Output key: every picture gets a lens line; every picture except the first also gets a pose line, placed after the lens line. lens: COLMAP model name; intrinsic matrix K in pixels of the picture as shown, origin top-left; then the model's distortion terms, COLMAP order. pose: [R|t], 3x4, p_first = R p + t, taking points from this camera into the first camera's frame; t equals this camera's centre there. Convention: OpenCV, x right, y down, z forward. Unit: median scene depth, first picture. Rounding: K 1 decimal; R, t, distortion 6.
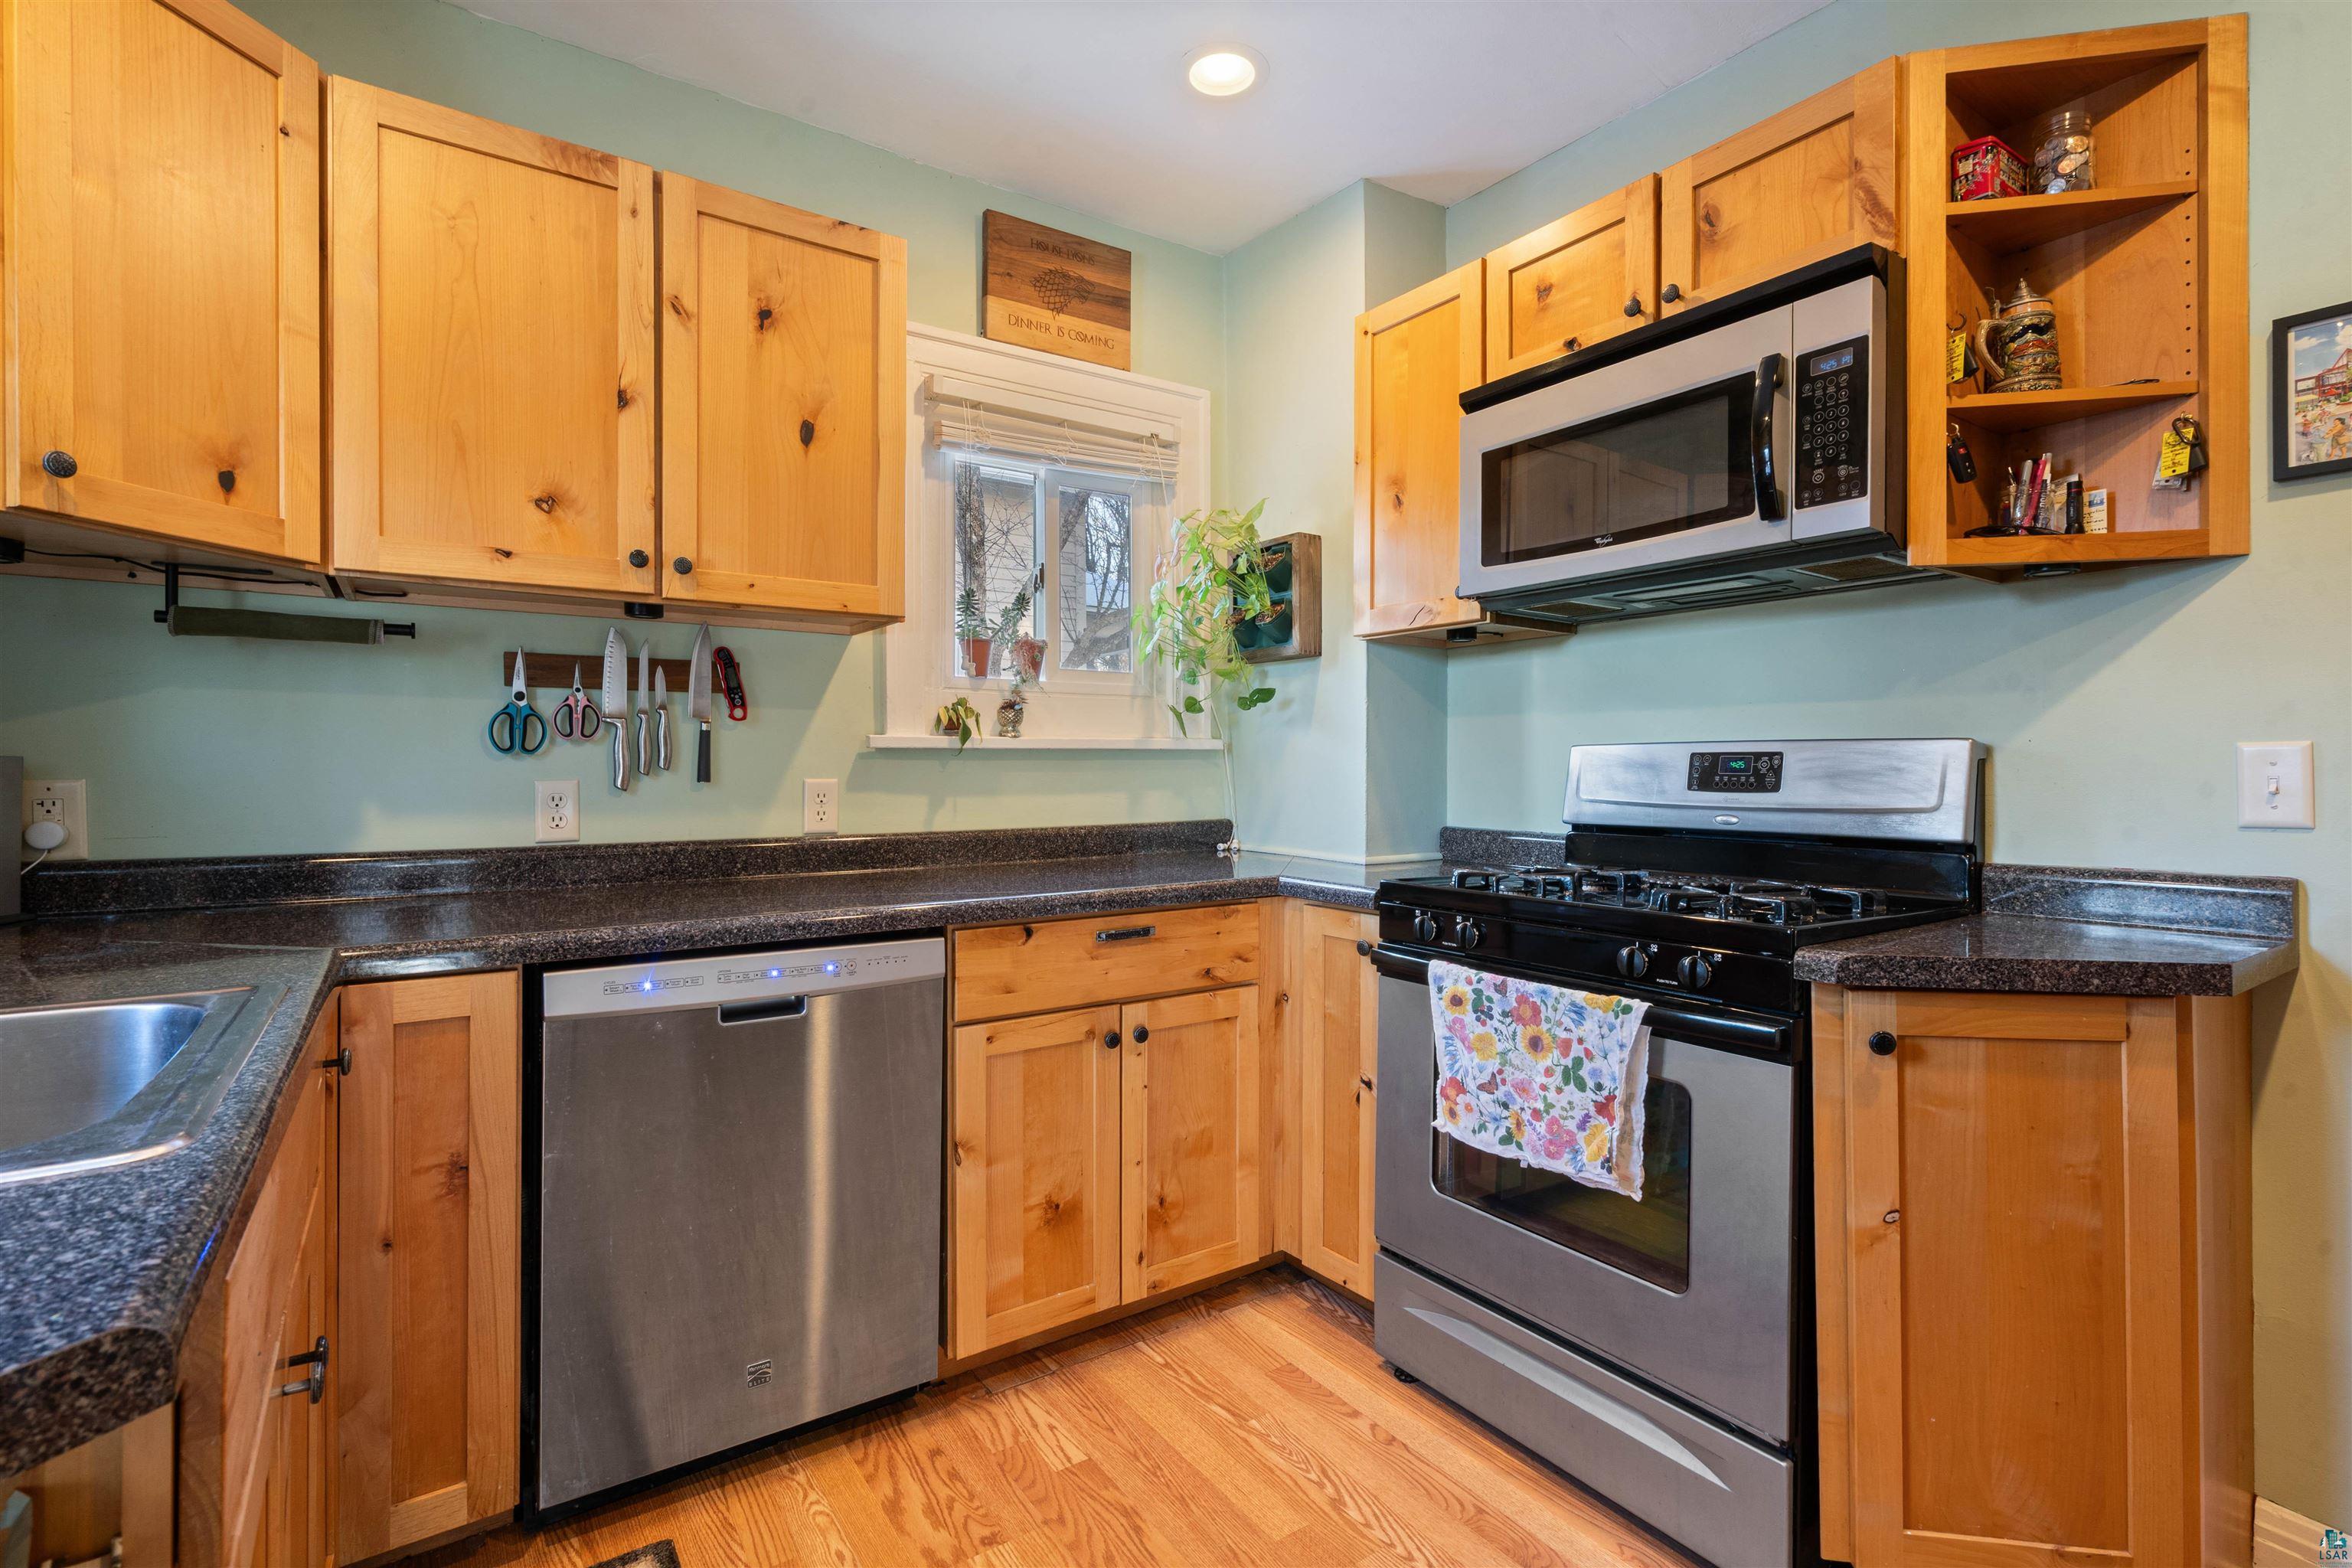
lens RADIAL K [[1081.8, 0, 1158.5], [0, 1081.8, 769.5], [0, 0, 1]] dist [0.001314, 0.000521]
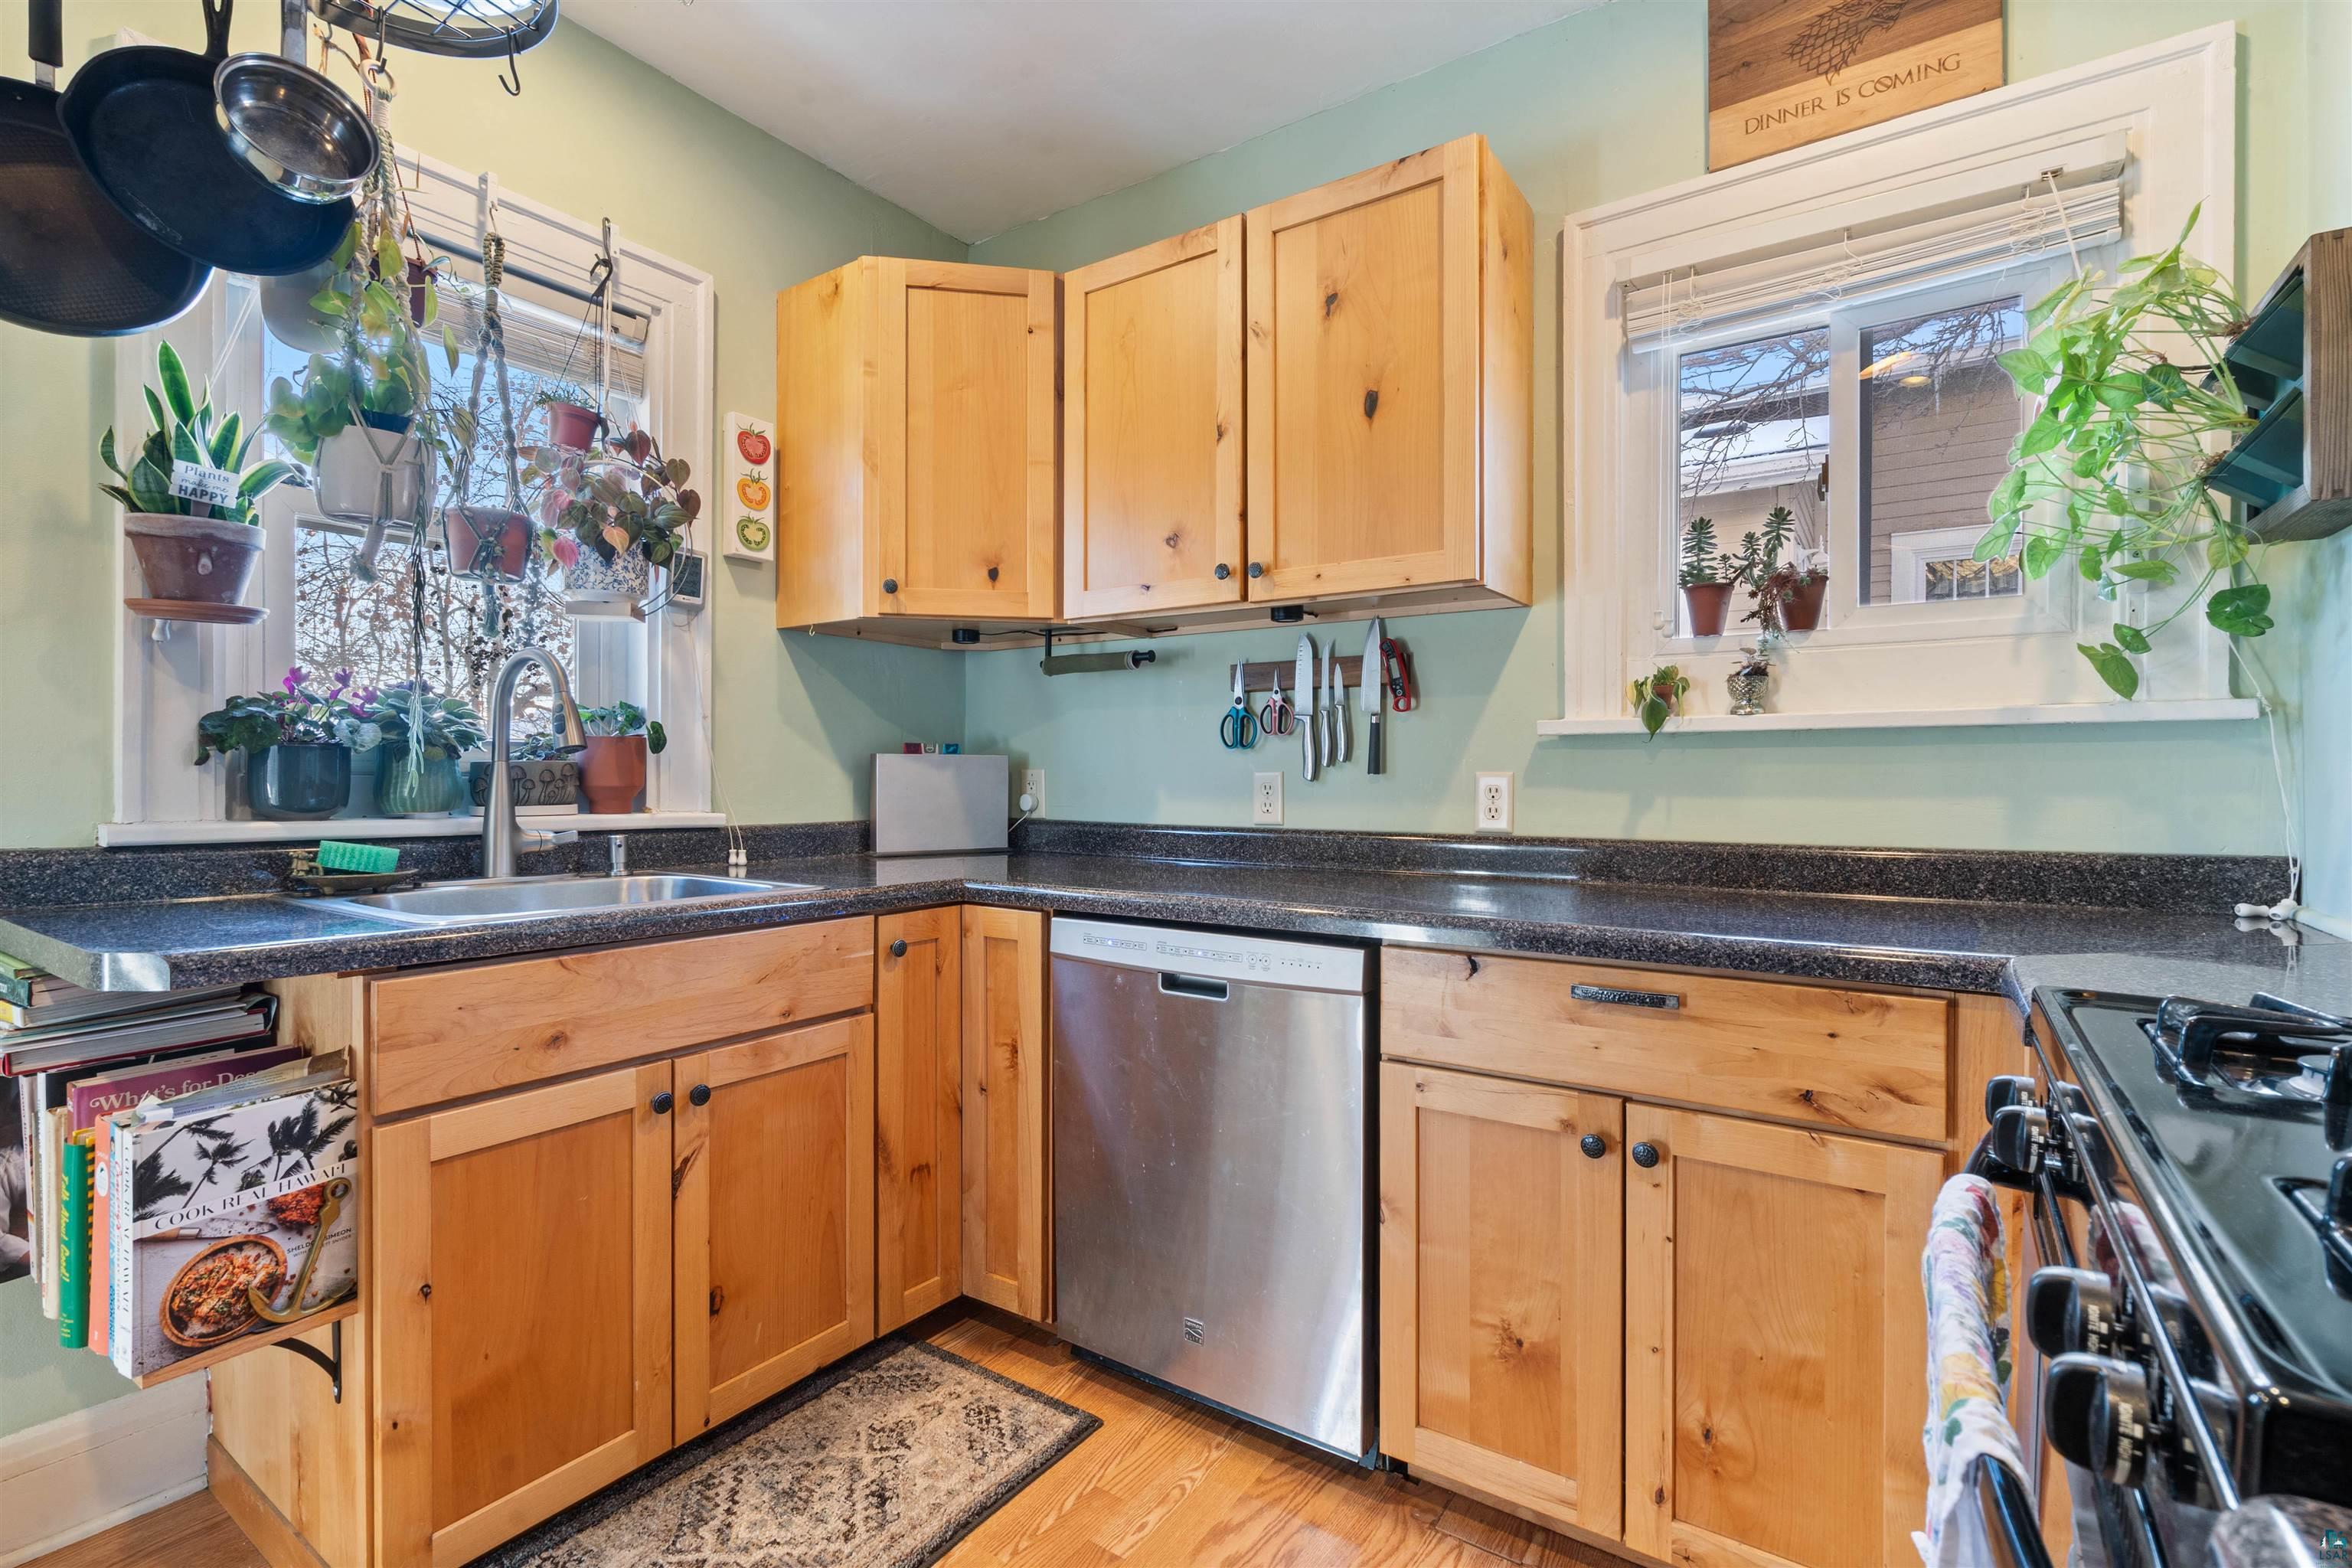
lens RADIAL K [[1081.8, 0, 1167.1], [0, 1081.8, 782.0], [0, 0, 1]] dist [0.001314, 0.000521]
pose [[0.363152, 0.006489, -0.931707, 0.476839], [-0.004713, 0.999976, 0.005127, 0.015391], [0.931718, 0.002529, 0.363173, 0.473174]]
